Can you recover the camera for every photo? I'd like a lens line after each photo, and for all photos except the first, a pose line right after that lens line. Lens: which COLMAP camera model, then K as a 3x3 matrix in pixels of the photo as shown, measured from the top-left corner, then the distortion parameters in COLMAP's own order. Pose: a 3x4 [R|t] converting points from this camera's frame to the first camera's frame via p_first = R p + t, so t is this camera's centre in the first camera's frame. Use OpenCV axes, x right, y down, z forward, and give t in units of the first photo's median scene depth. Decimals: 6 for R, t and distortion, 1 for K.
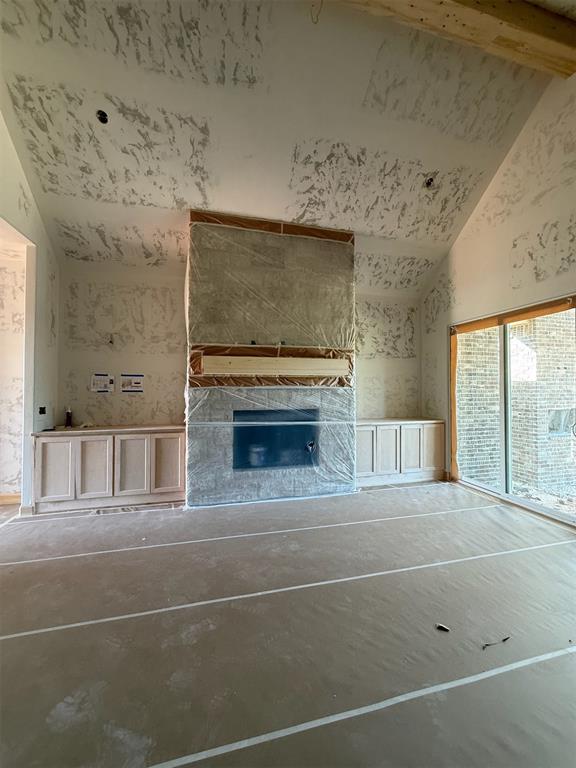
lens RADIAL K [[306.8, 0, 289.5], [0, 306.8, 382.2], [0, 0, 1]] dist [-0.000501, 0.000178]
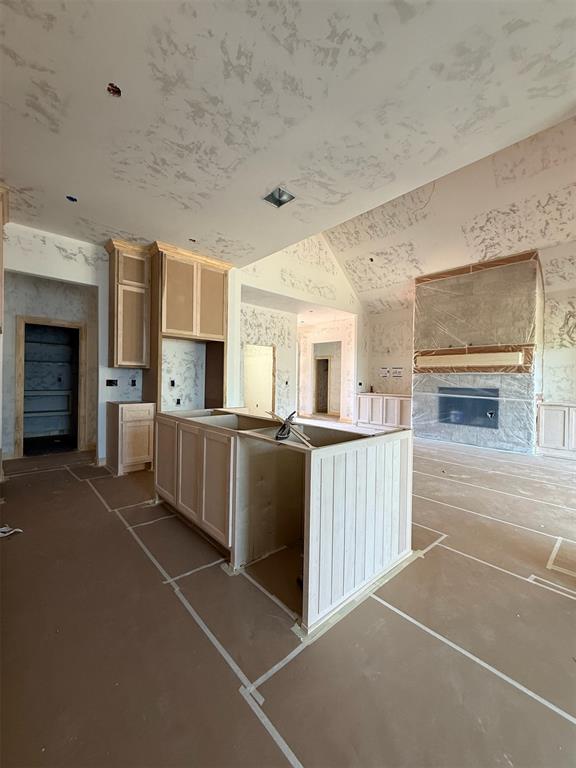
lens RADIAL K [[306.8, 0, 289.5], [0, 306.8, 382.2], [0, 0, 1]] dist [-0.000501, 0.000178]
pose [[0.467288, 0.016790, -0.883946, 0.920974], [0.001066, 0.999808, 0.019555, 0.029306], [0.884105, -0.010080, 0.467180, -0.520762]]
